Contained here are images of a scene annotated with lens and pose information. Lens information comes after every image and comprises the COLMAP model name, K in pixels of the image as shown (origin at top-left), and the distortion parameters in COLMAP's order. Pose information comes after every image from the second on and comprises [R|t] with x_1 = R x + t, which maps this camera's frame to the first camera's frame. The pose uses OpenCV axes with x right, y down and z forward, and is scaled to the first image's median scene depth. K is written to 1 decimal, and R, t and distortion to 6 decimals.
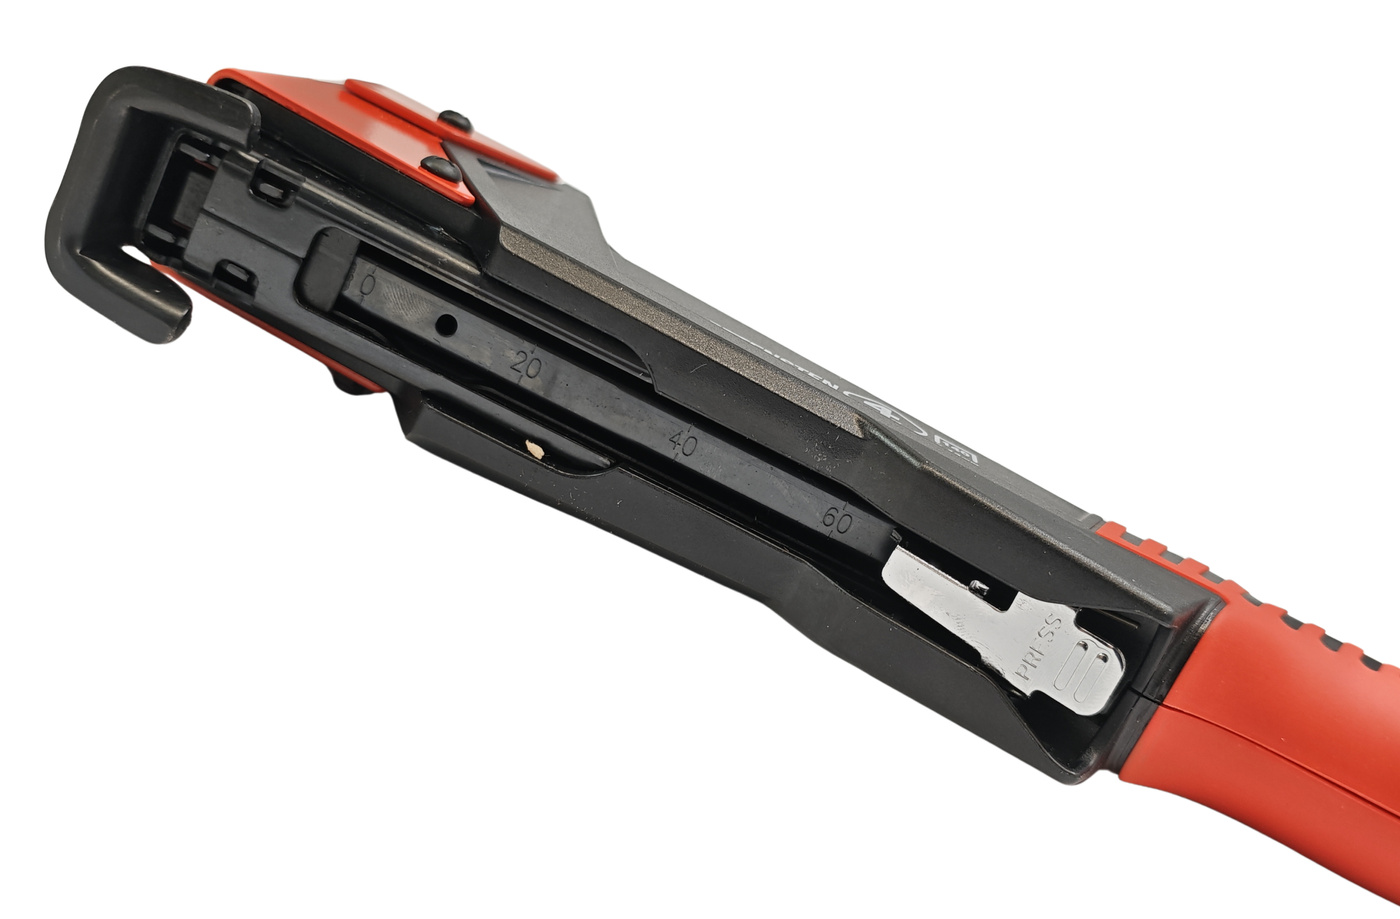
lens RADIAL K [[1315.6, 0, 700.3], [0, 1315.6, 456.0], [0, 0, 1]] dist [0.002242, -0.014647]
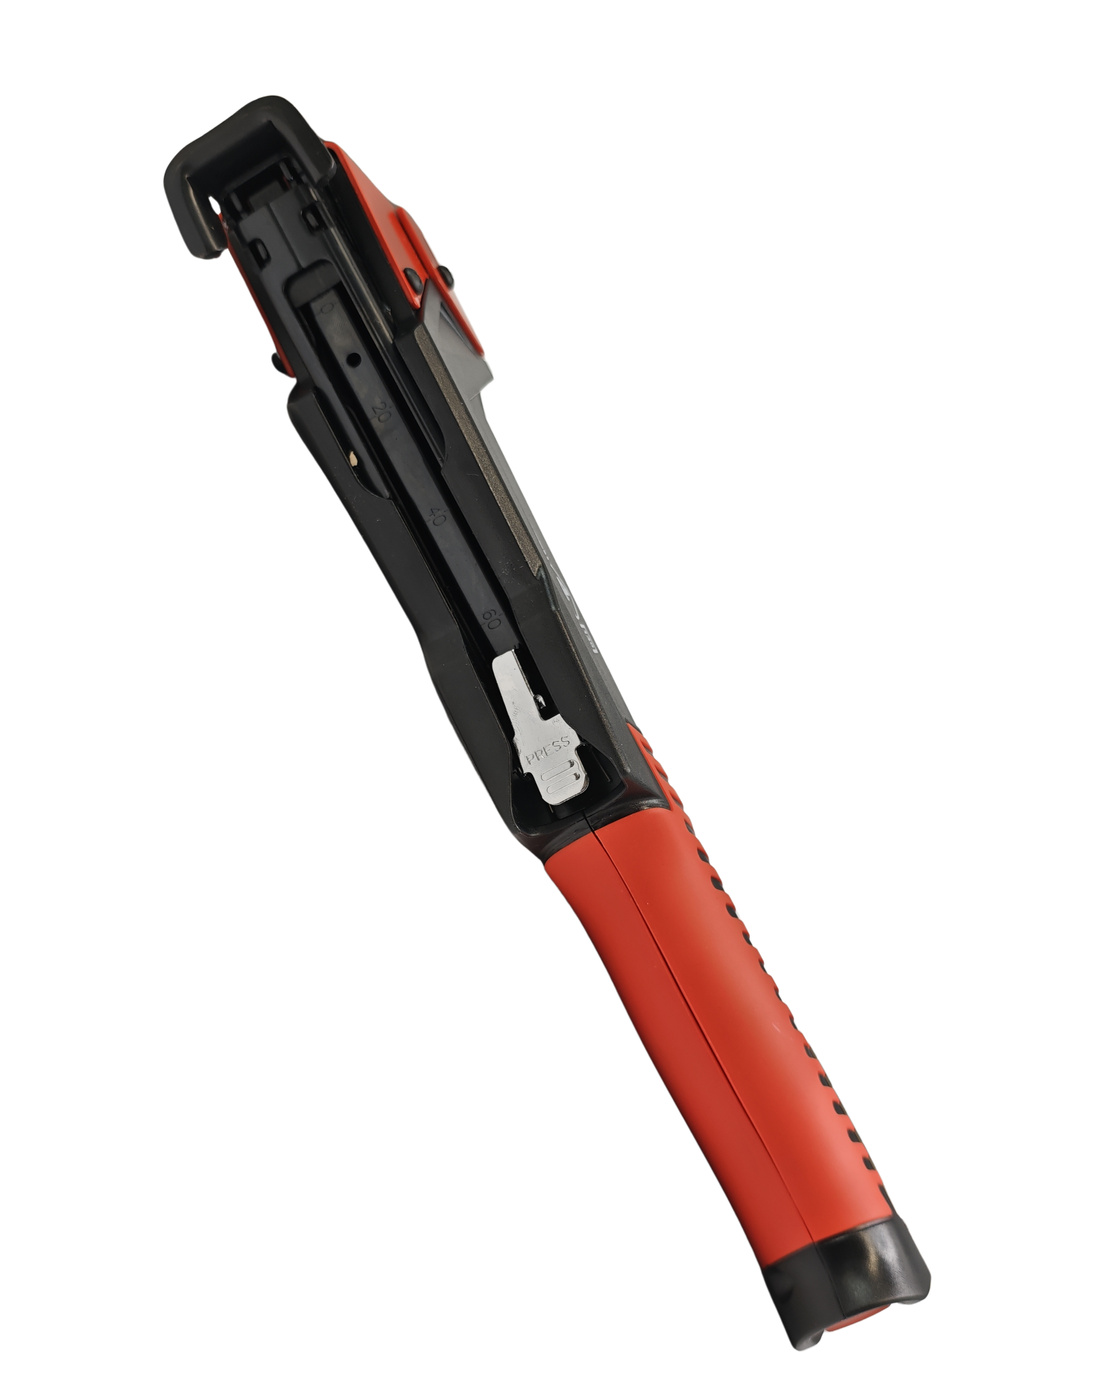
lens RADIAL K [[1140.7, 0, 547.0], [0, 1140.7, 701.8], [0, 0, 1]] dist [-0.050441, 0.007623]
pose [[0.815152, 0.578792, 0.022935, 0.186247], [-0.577194, 0.814957, -0.051879, 0.161638], [-0.048718, 0.029052, 0.998390, -0.297658]]
